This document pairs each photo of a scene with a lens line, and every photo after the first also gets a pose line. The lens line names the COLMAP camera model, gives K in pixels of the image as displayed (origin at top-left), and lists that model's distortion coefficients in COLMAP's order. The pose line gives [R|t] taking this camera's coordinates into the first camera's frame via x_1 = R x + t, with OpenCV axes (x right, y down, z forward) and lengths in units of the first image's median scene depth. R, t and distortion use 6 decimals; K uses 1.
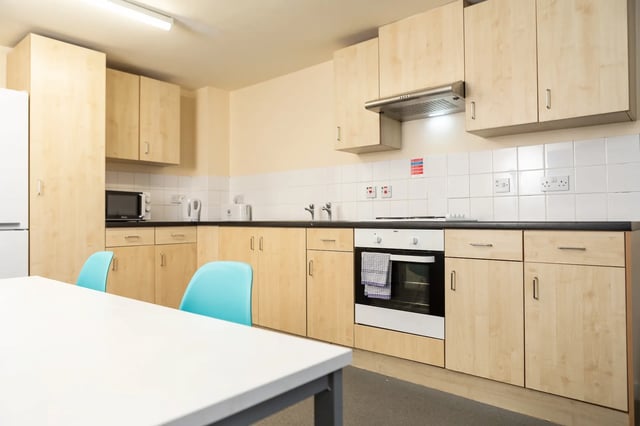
lens RADIAL K [[438.3, 0, 318.9], [0, 438.3, 212.9], [0, 0, 1]] dist [-0.001012, 0.003397]
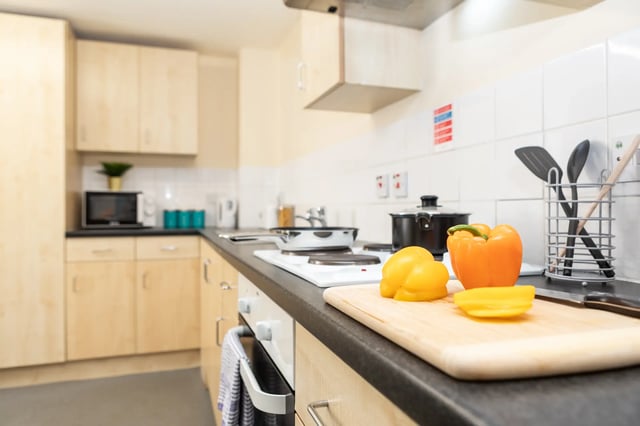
lens RADIAL K [[438.3, 0, 318.1], [0, 438.3, 208.4], [0, 0, 1]] dist [-0.001012, 0.003397]
pose [[0.854141, 0.004299, -0.520024, 0.359987], [0.001558, 0.999940, 0.010825, -0.030881], [0.520039, -0.010056, 0.854083, 0.604411]]
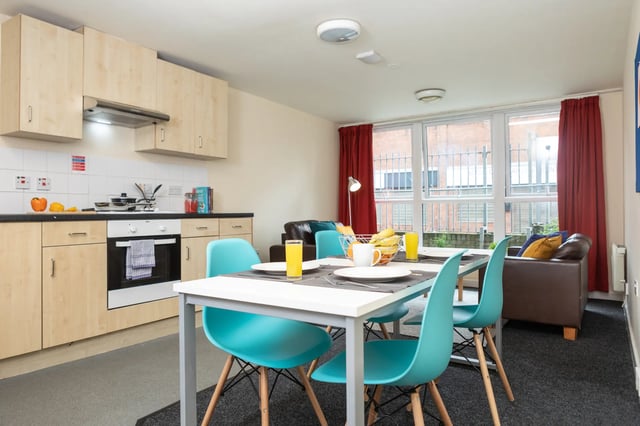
lens RADIAL K [[438.3, 0, 321.0], [0, 438.3, 210.8], [0, 0, 1]] dist [-0.001012, 0.003397]
pose [[-0.096948, 0.005367, 0.995275, -0.947106], [-0.009172, 0.999938, -0.006285, 0.012394], [-0.995247, -0.009738, -0.096893, 0.541697]]
